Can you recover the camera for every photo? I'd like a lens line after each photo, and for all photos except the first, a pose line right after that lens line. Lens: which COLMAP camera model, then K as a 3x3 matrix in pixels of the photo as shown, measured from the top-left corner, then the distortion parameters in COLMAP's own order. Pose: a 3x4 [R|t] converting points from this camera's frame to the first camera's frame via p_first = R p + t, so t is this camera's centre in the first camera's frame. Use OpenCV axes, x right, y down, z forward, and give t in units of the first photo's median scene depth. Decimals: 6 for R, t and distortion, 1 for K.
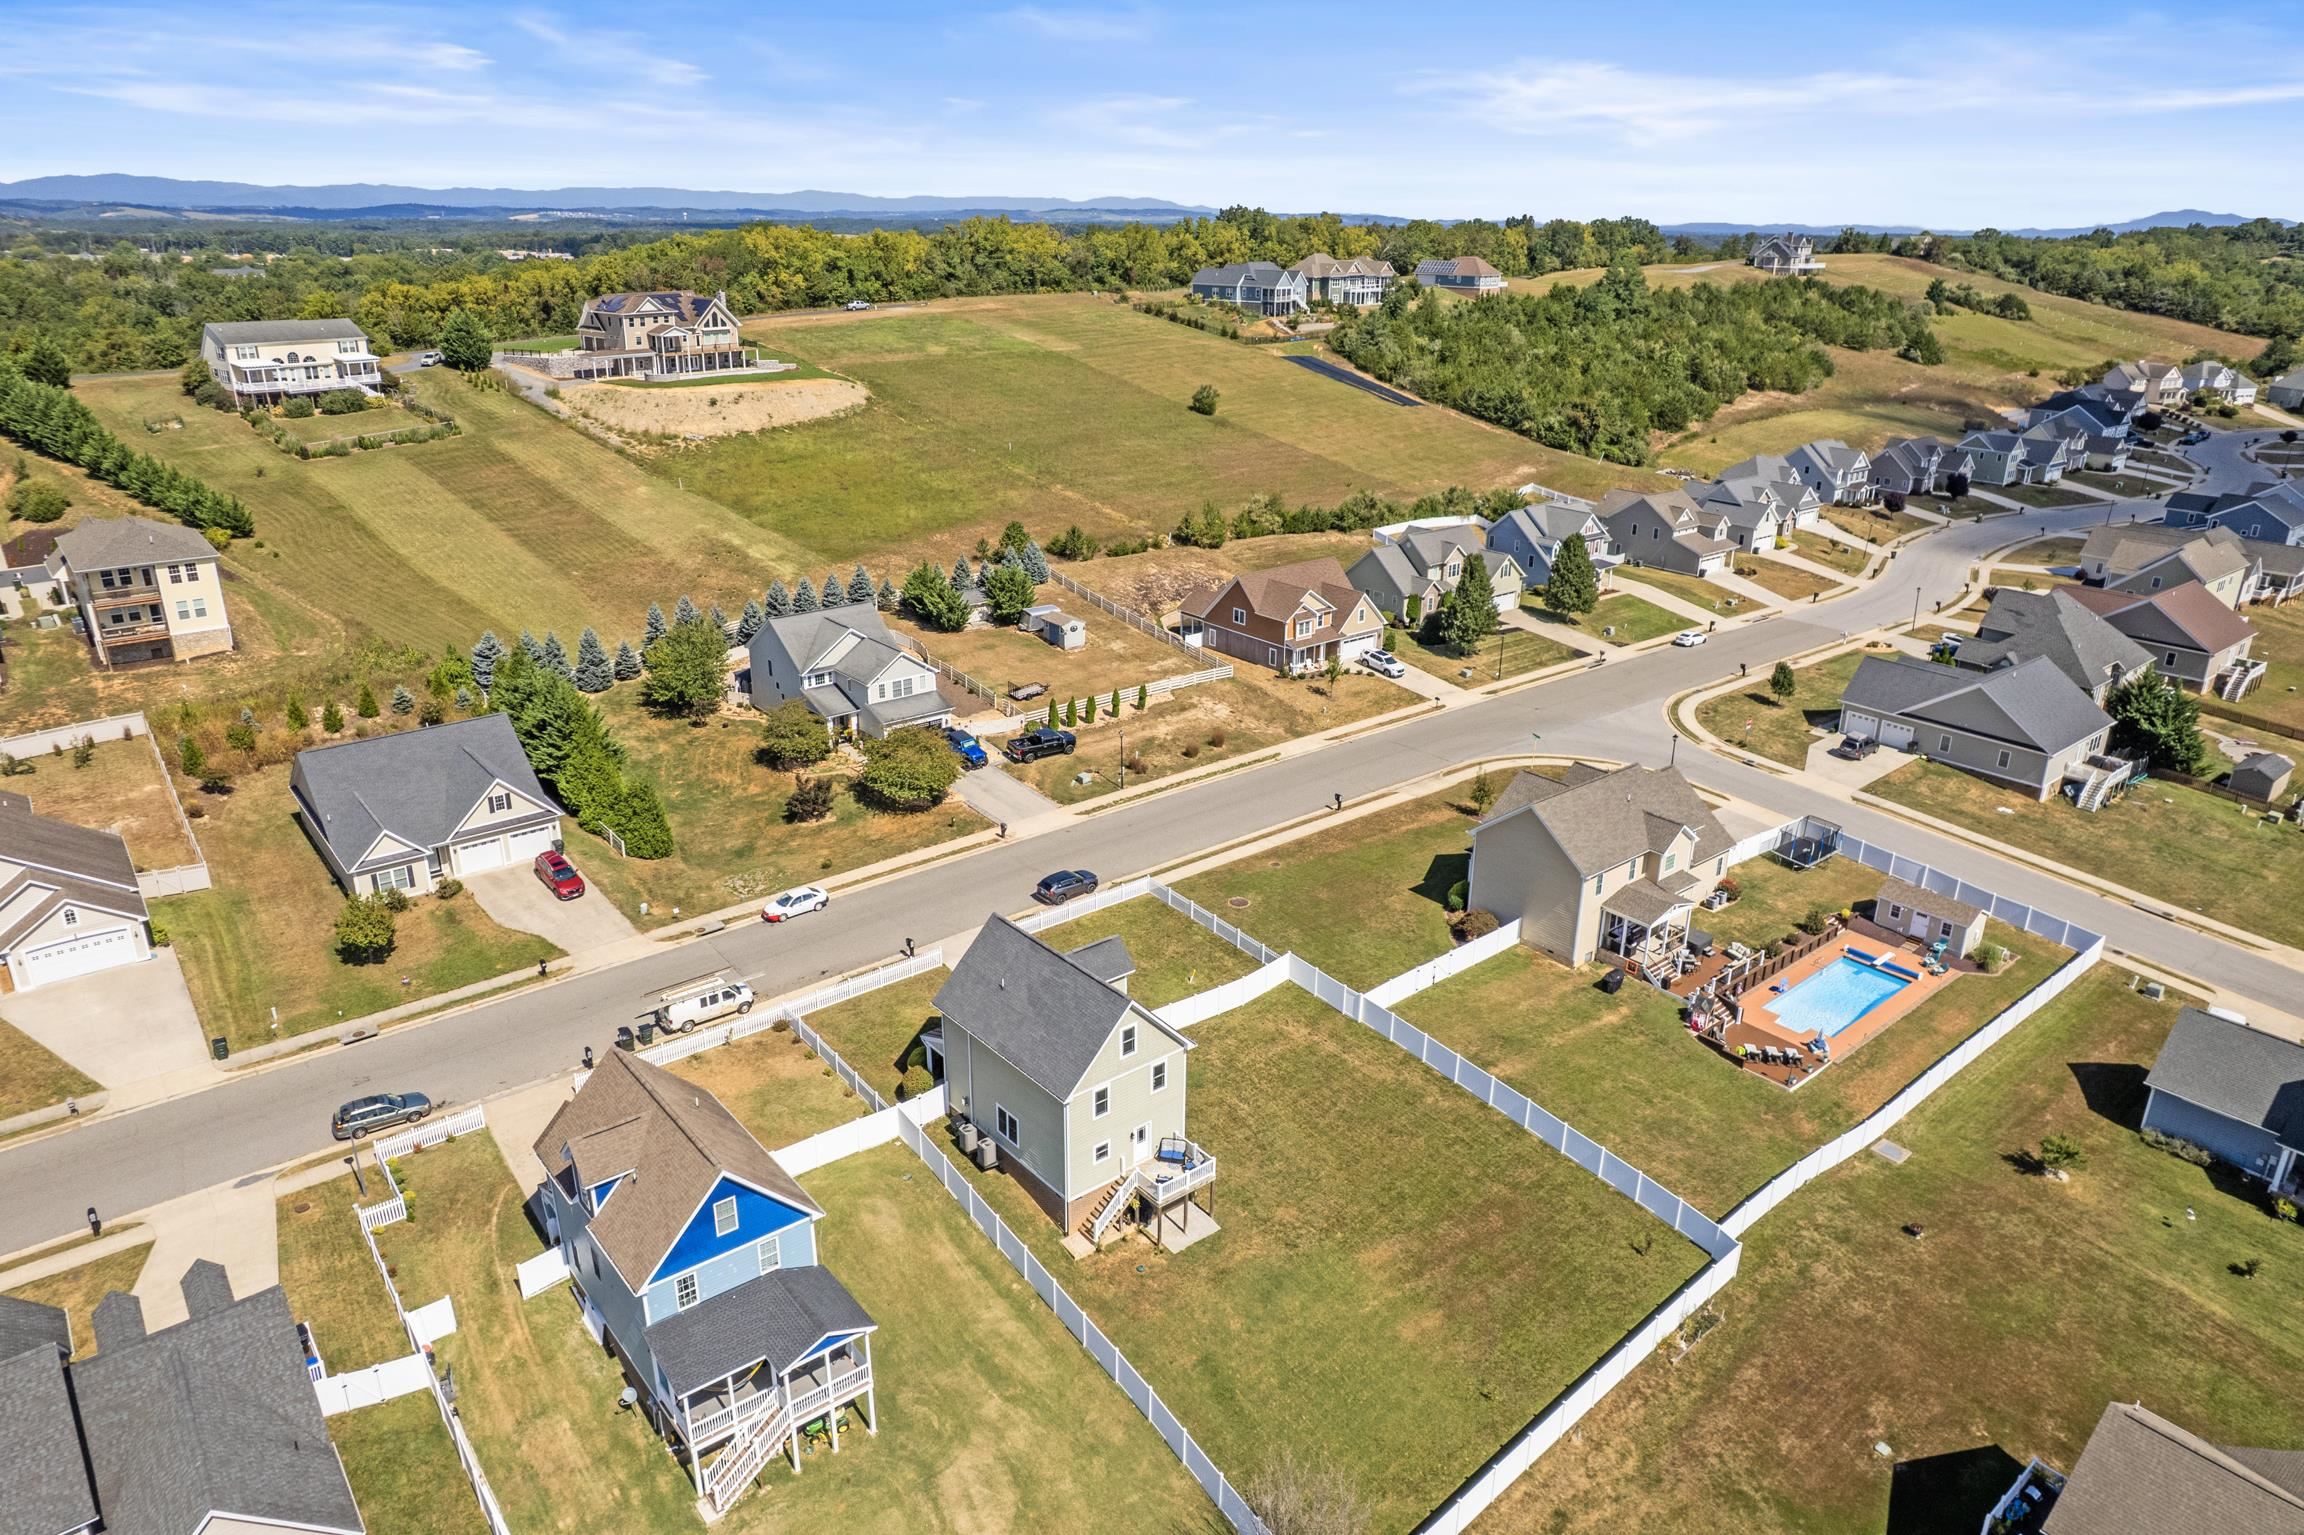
lens RADIAL K [[1476.2, 0, 1143.6], [0, 1476.2, 766.3], [0, 0, 1]] dist [-0.075881, 0.070913]
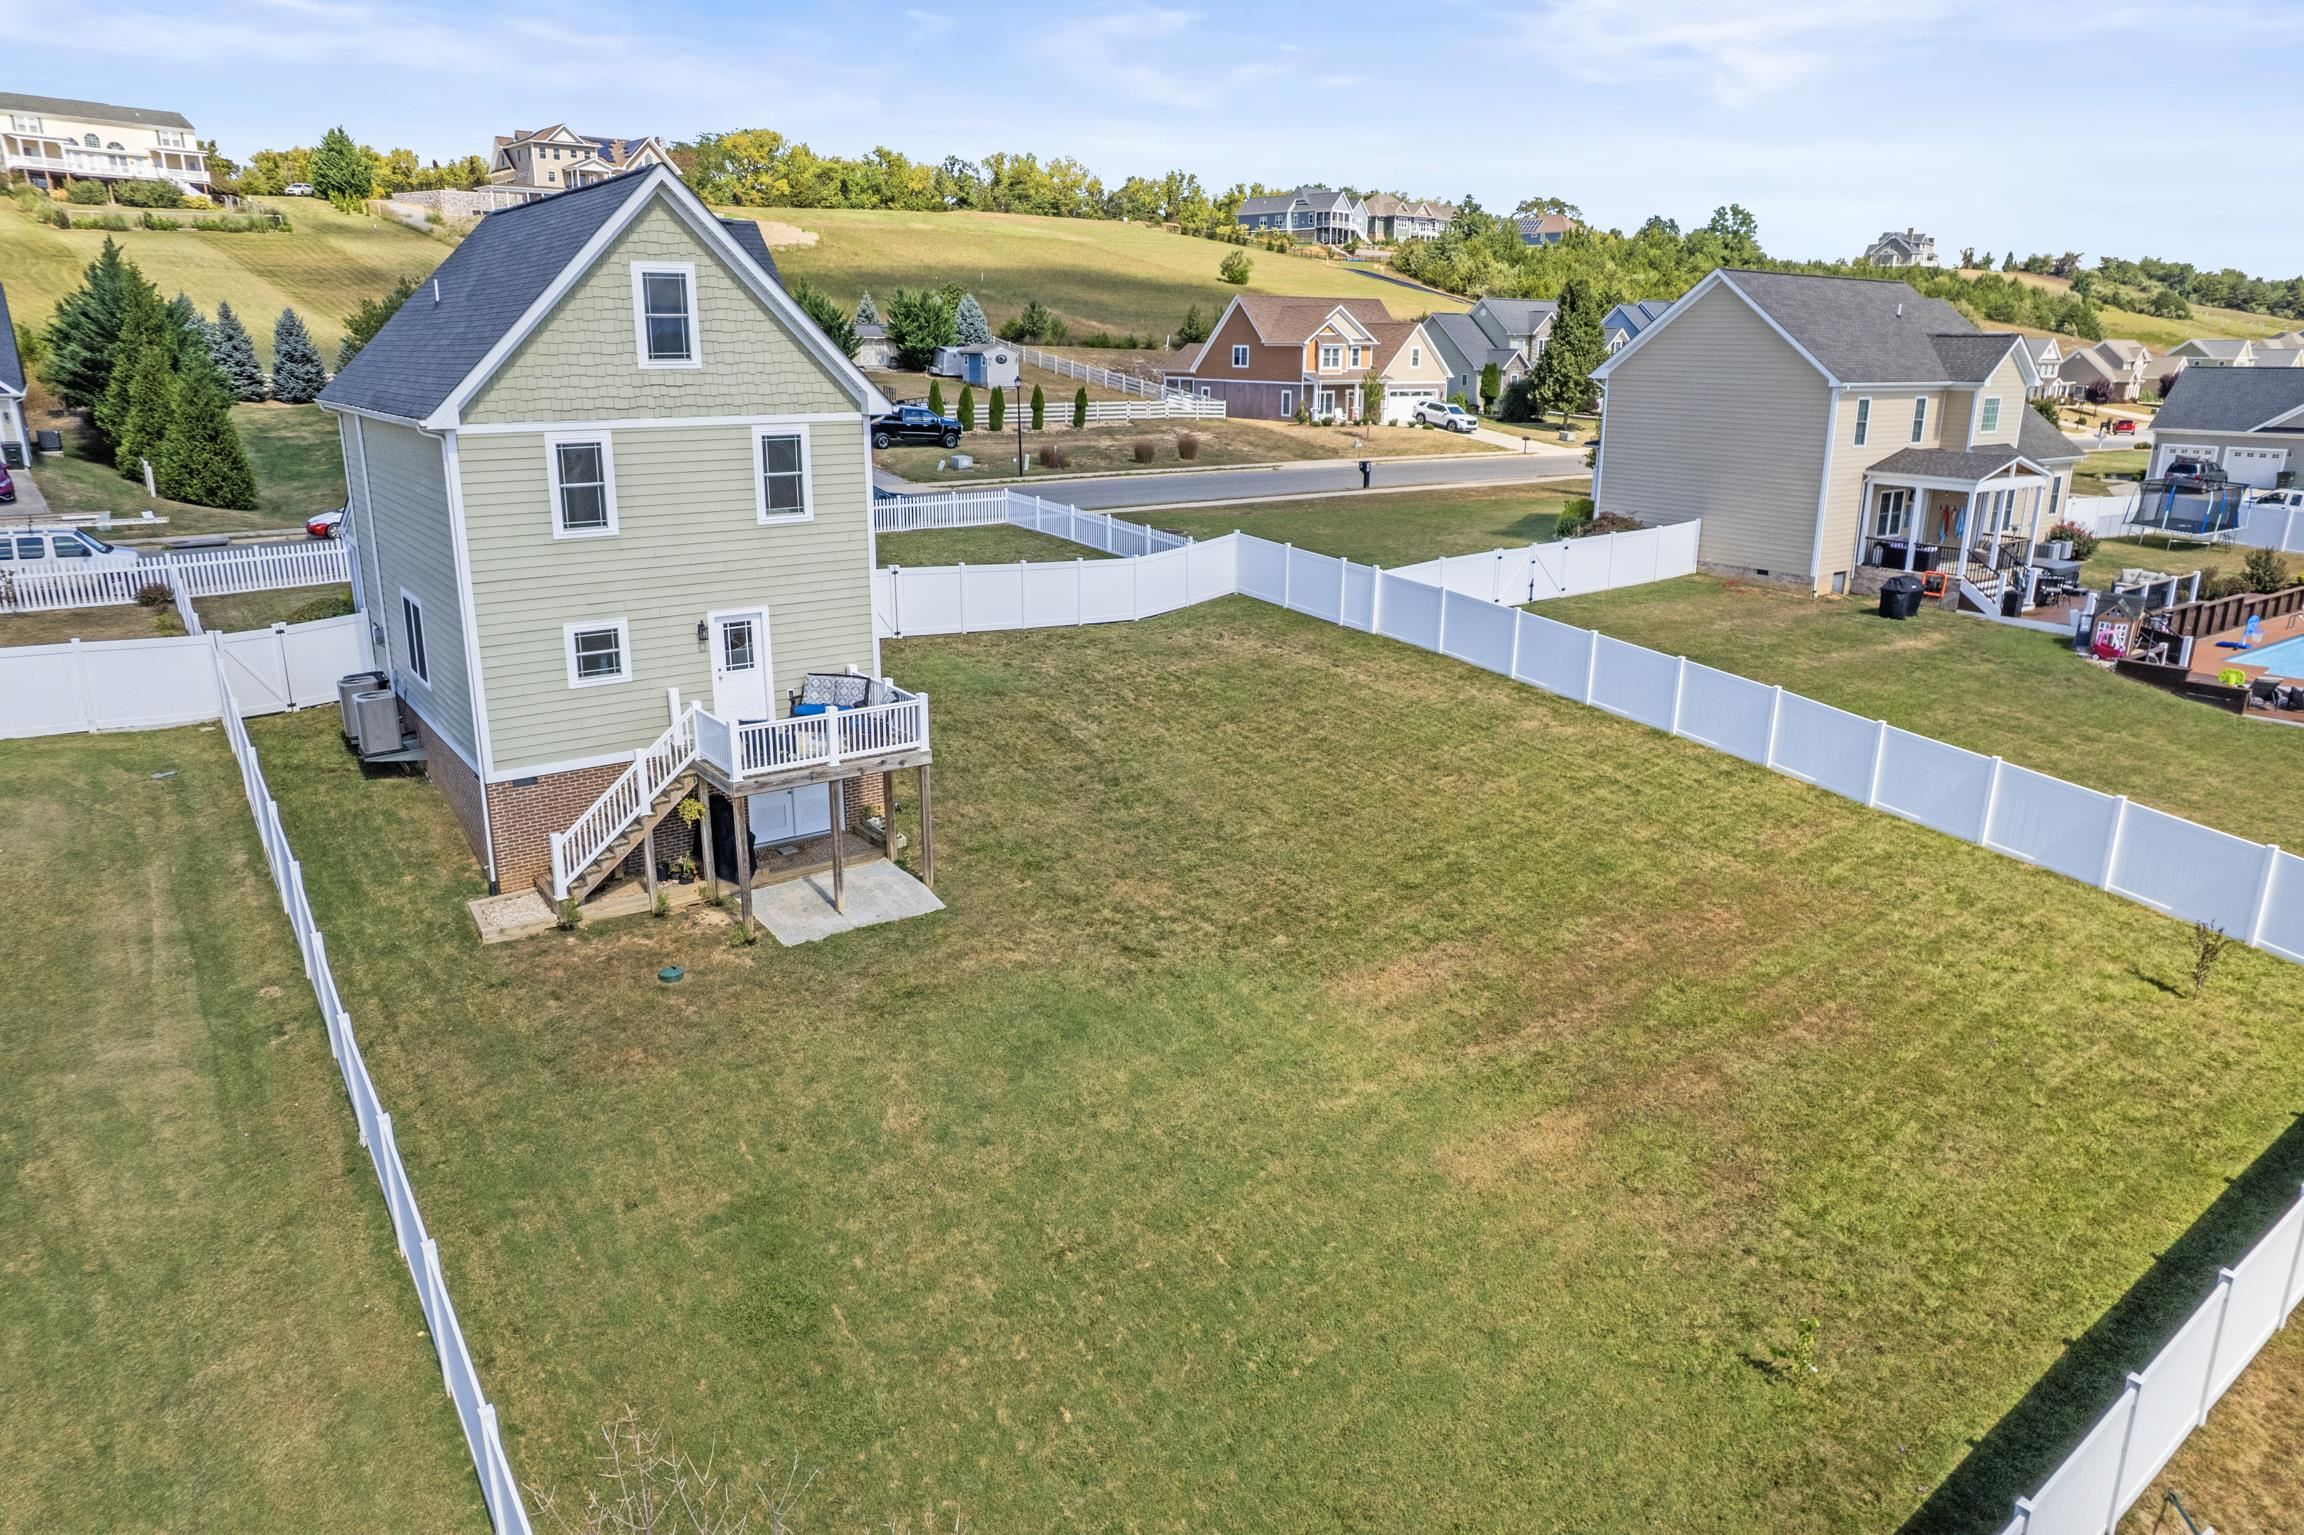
lens RADIAL K [[1476.2, 0, 1143.6], [0, 1476.2, 766.3], [0, 0, 1]] dist [-0.075881, 0.070913]
pose [[0.998510, 0.012186, -0.053196, 0.059937], [-0.016366, 0.996751, -0.078869, 0.154638], [0.052062, 0.079622, 0.995465, 0.321899]]
